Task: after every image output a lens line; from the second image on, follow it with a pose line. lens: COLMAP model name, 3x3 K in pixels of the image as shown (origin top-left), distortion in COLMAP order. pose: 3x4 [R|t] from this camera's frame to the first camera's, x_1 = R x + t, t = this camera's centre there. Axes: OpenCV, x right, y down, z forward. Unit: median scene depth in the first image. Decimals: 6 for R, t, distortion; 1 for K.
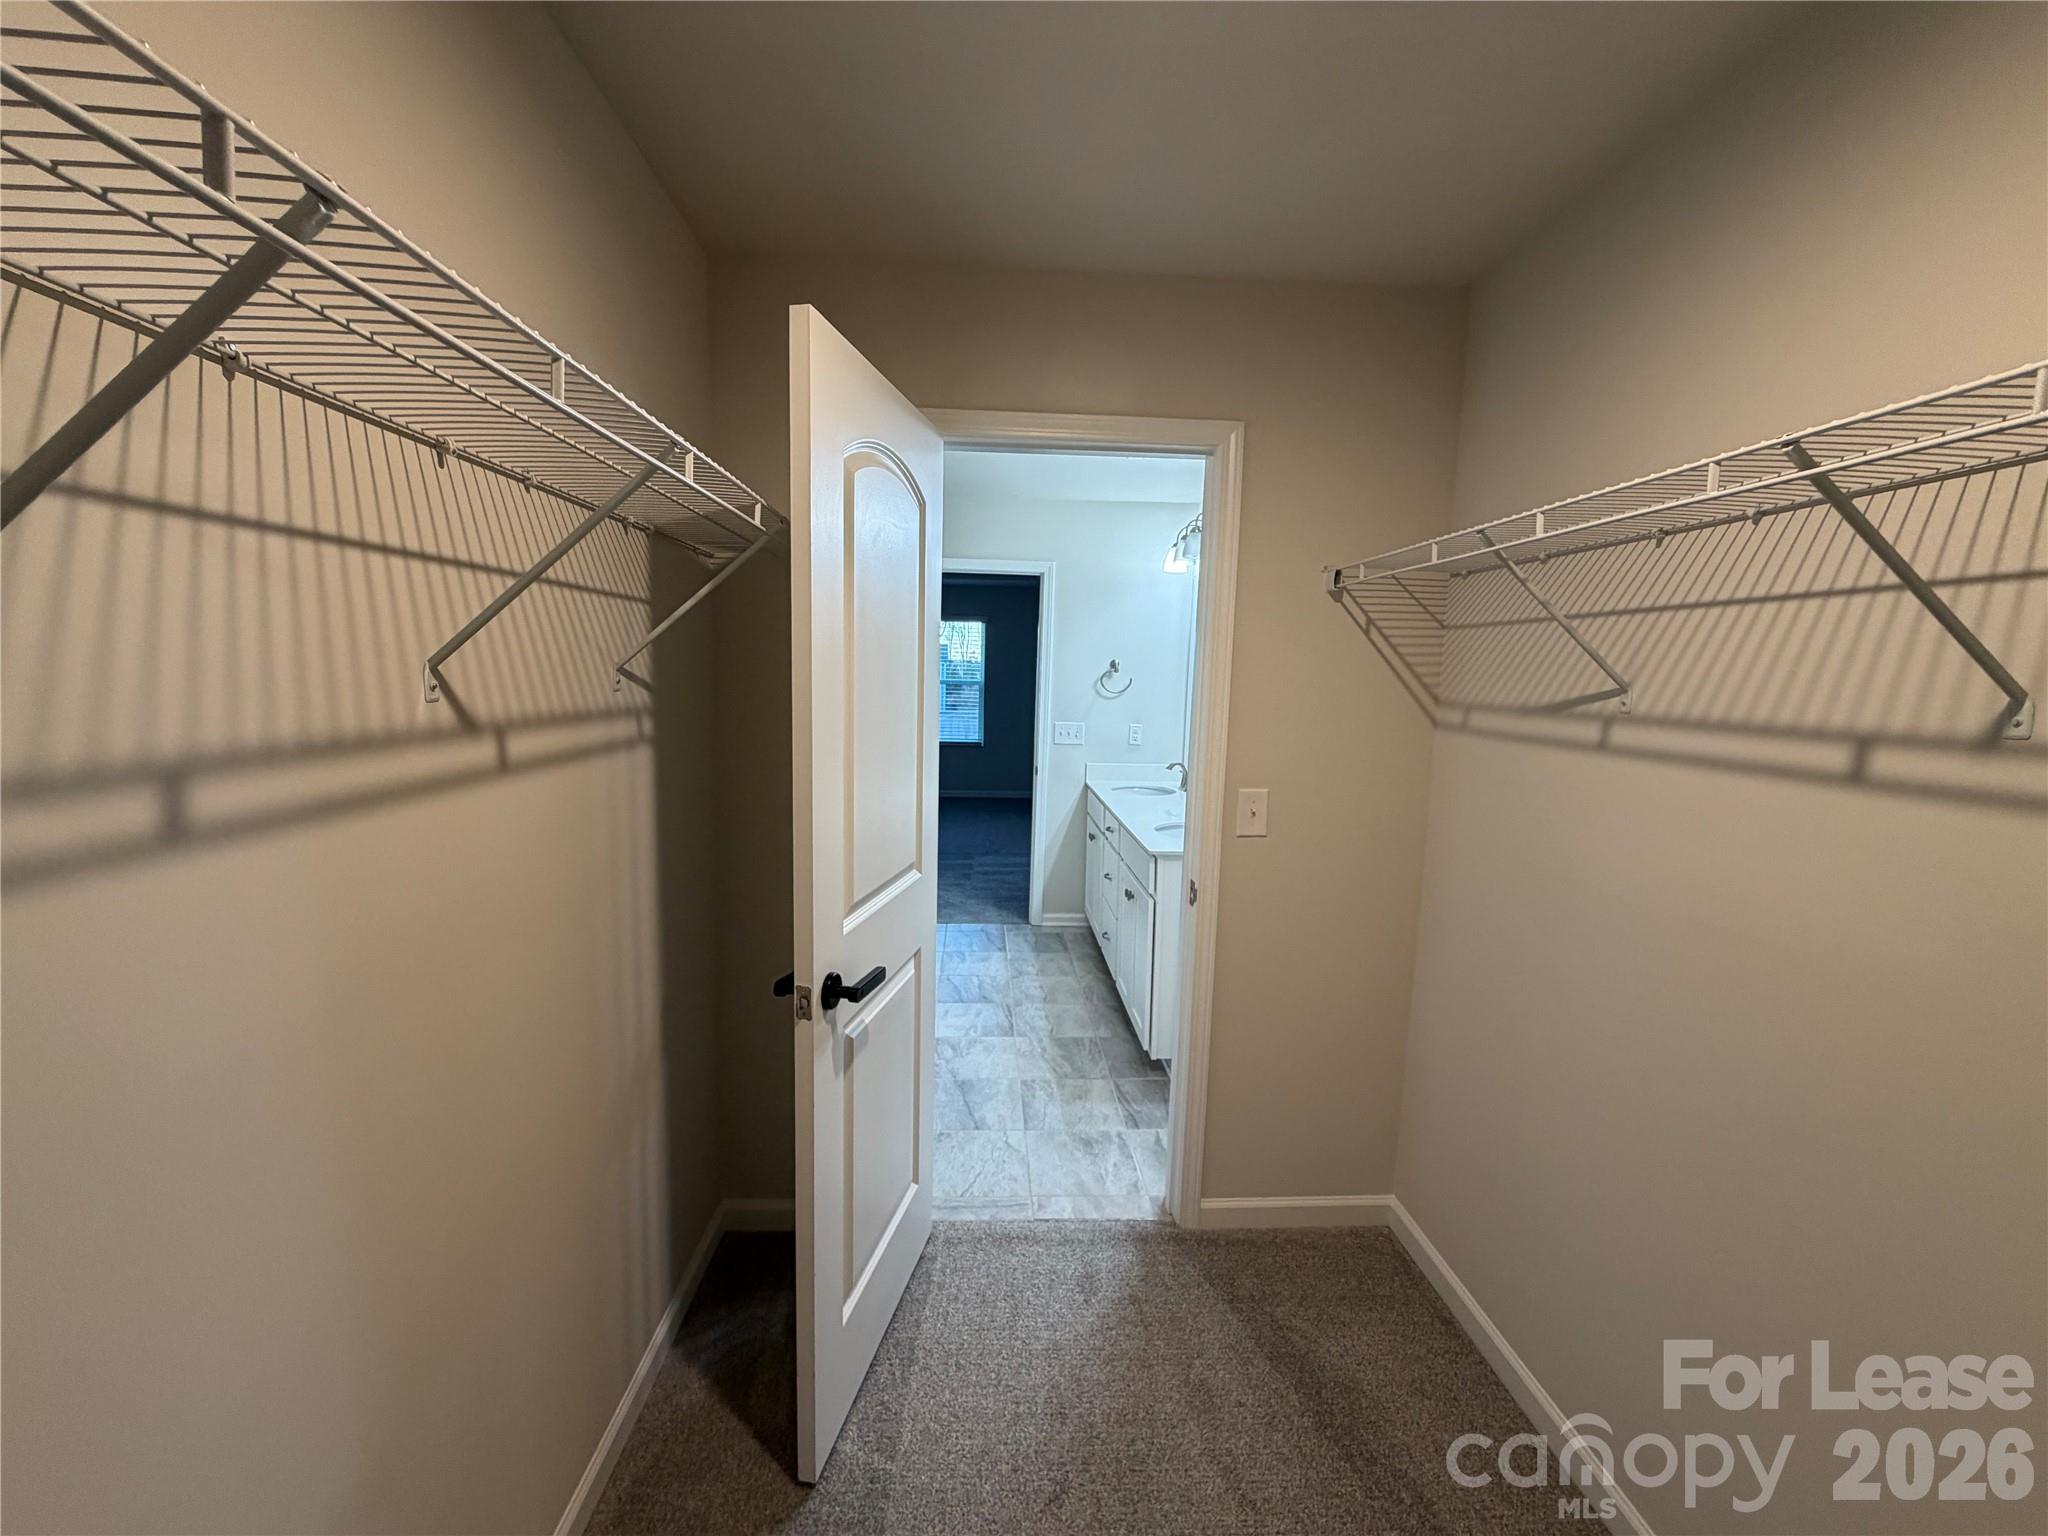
lens RADIAL K [[814.2, 0, 1021.6], [0, 814.2, 766.5], [0, 0, 1]] dist [0.002057, -0.000451]
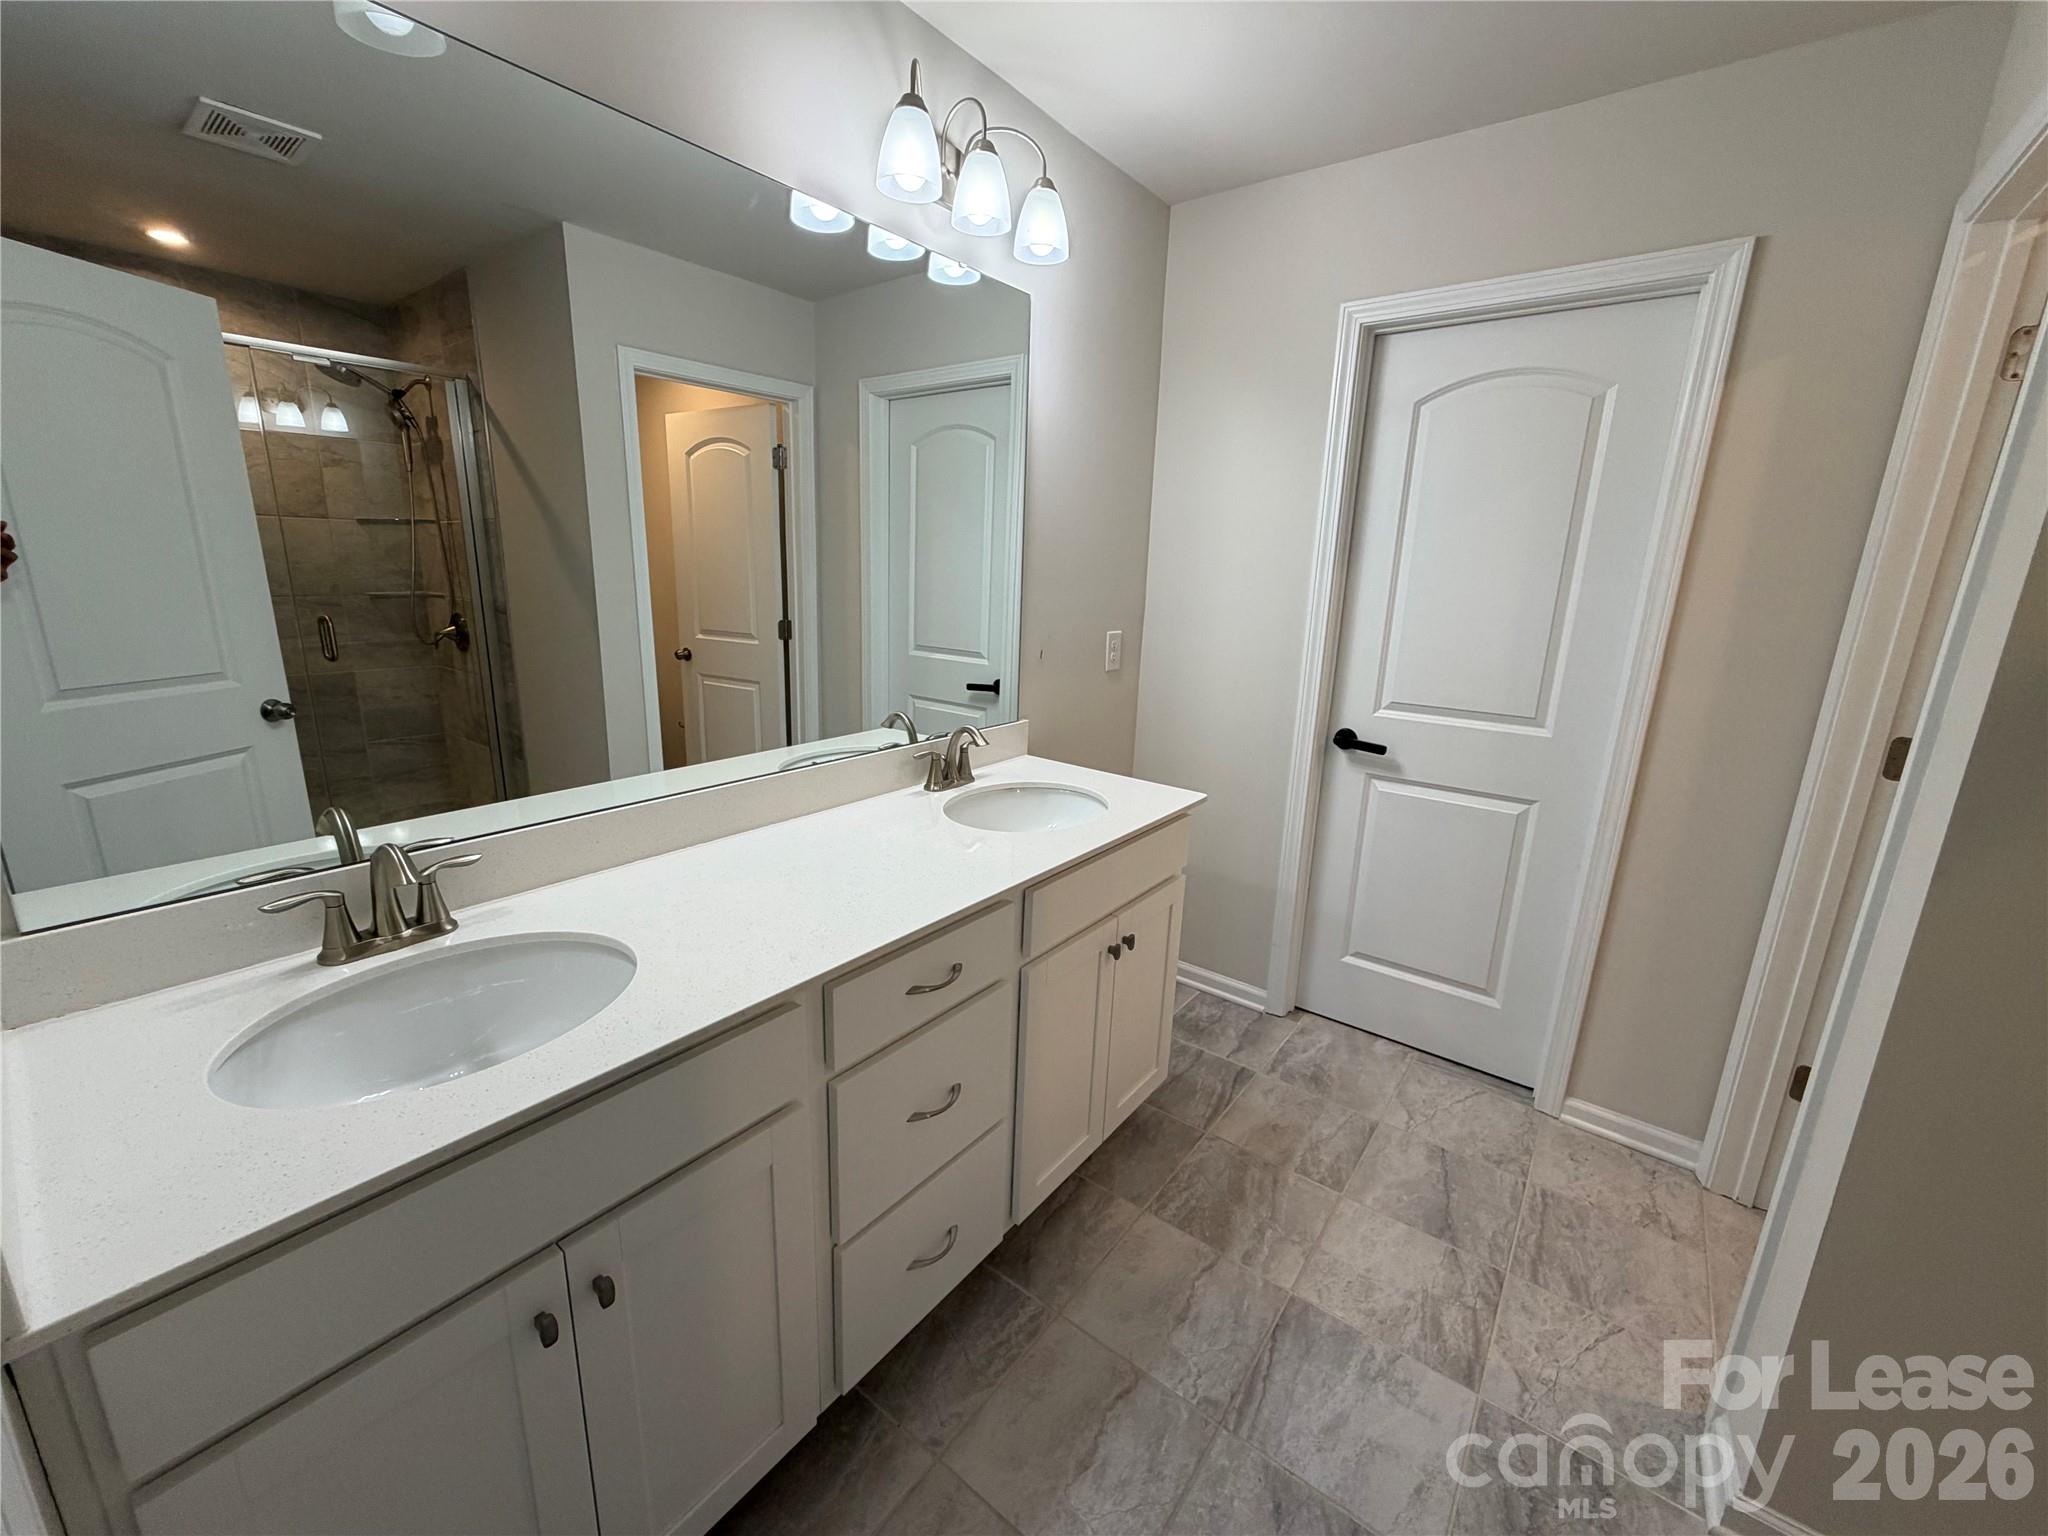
lens RADIAL K [[814.2, 0, 1022.1], [0, 814.2, 772.8], [0, 0, 1]] dist [0.002057, -0.000451]
pose [[-0.761757, -0.201092, 0.615863, -0.248093], [0.028026, 0.939490, 0.341428, -0.266669], [-0.647256, 0.277346, -0.710028, 2.749216]]
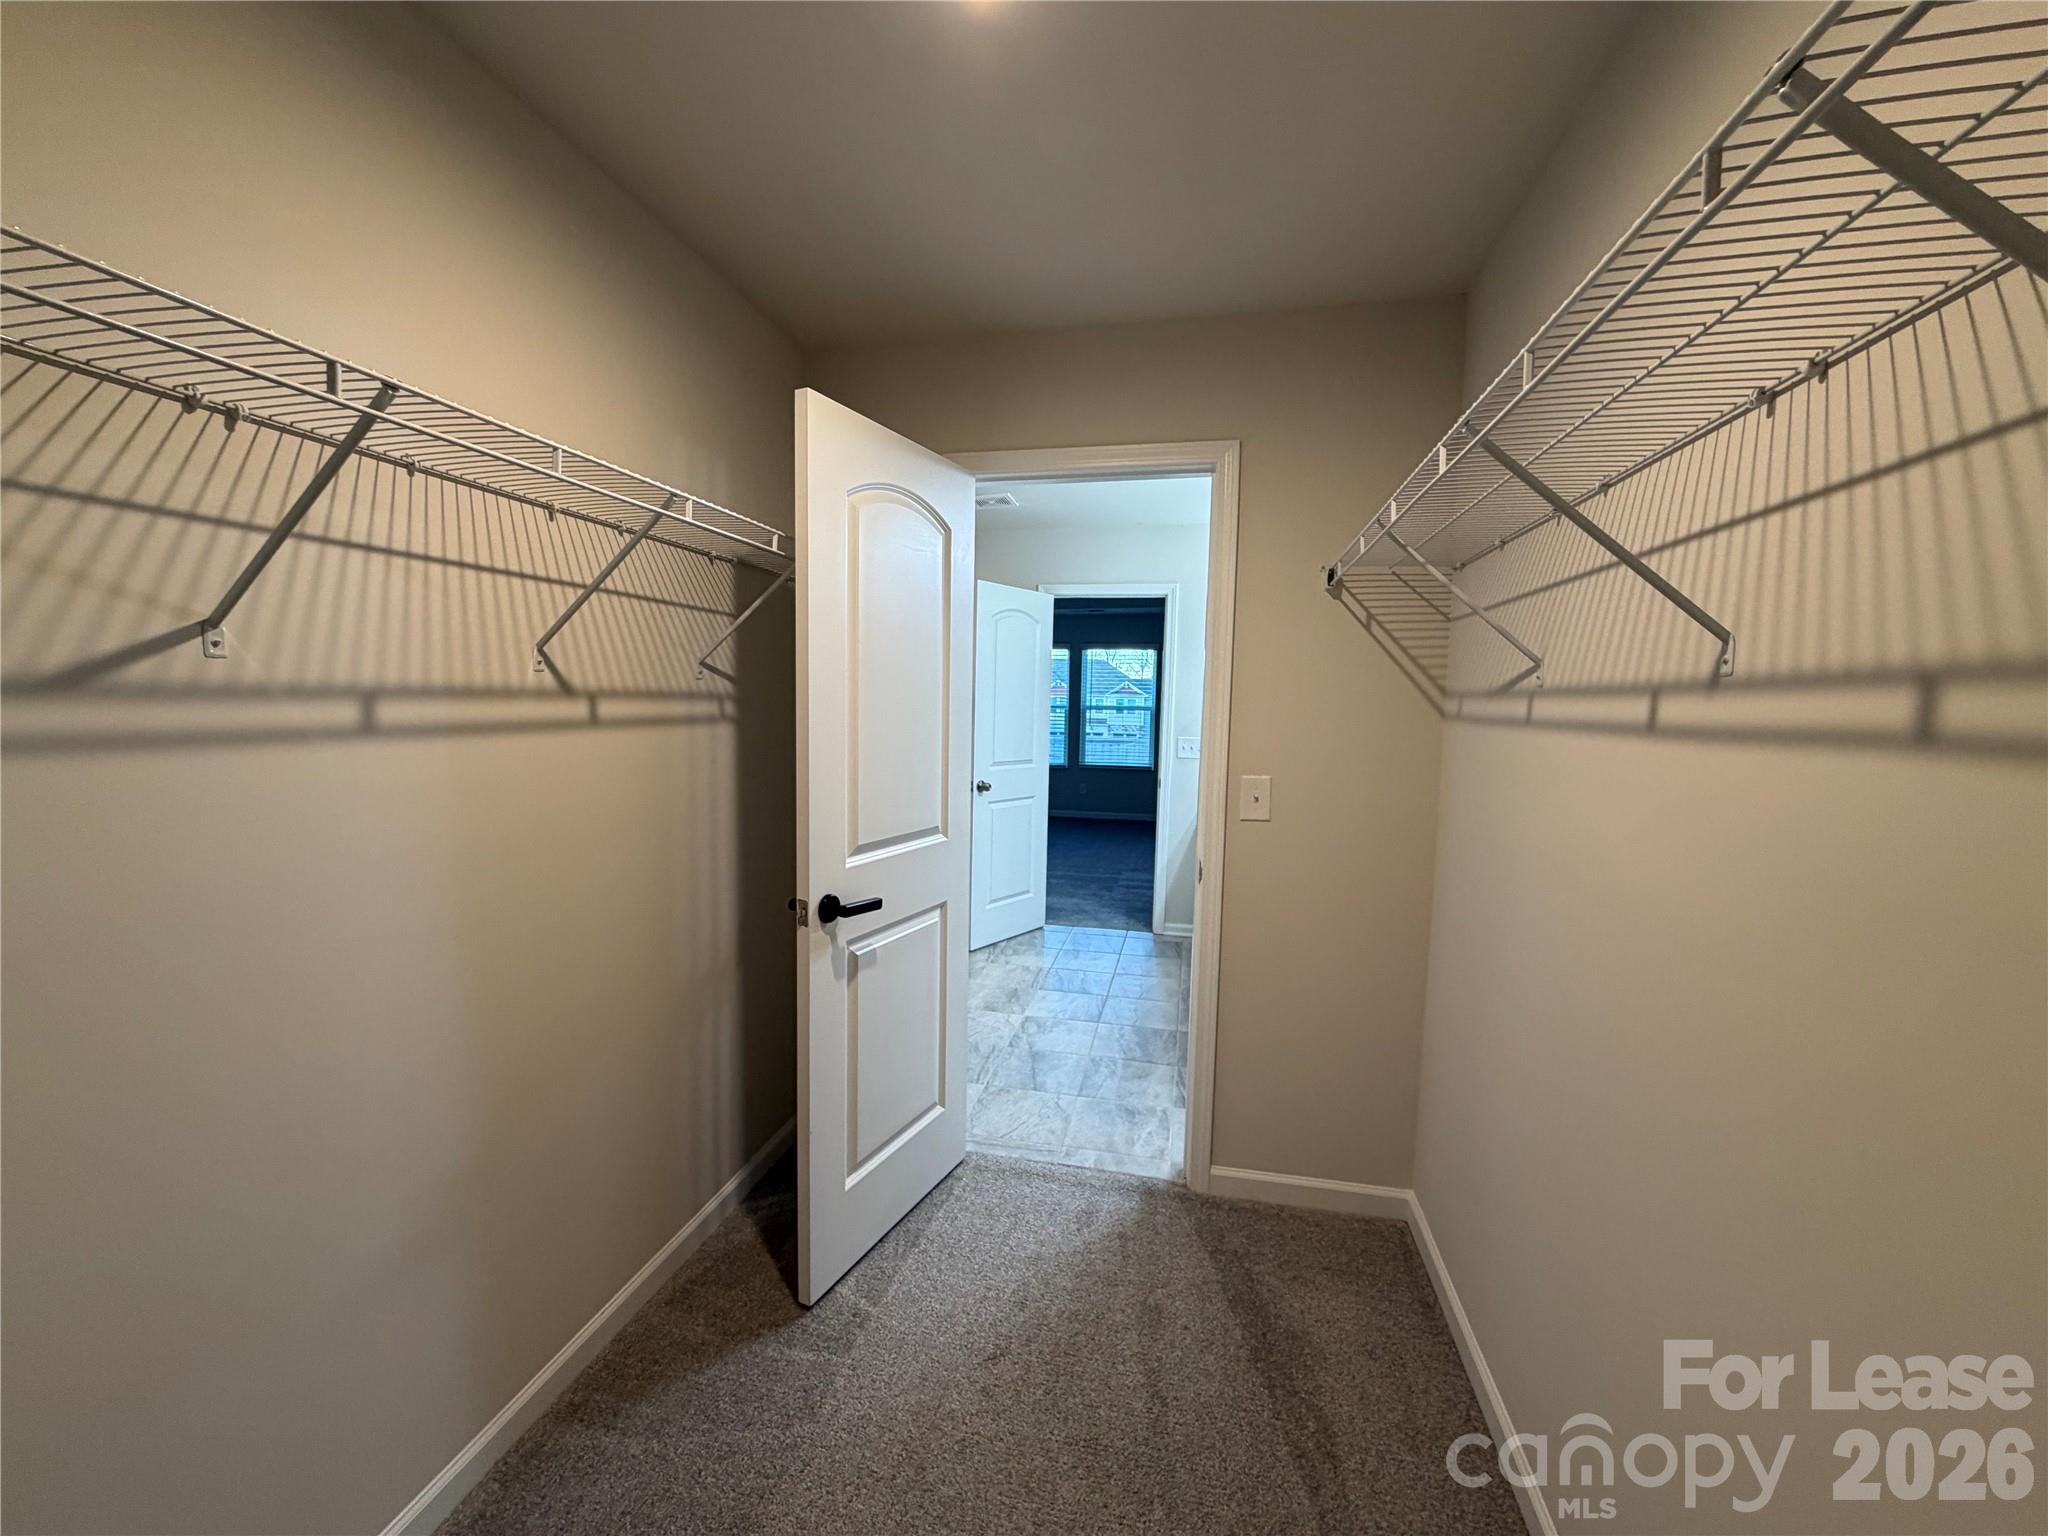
lens RADIAL K [[814.2, 0, 1021.0], [0, 814.2, 767.4], [0, 0, 1]] dist [0.002057, -0.000451]
pose [[0.965189, 0.014476, -0.261153, 0.336580], [-0.025340, 0.998946, -0.038283, 0.082455], [0.260324, 0.043568, 0.964538, -0.143652]]
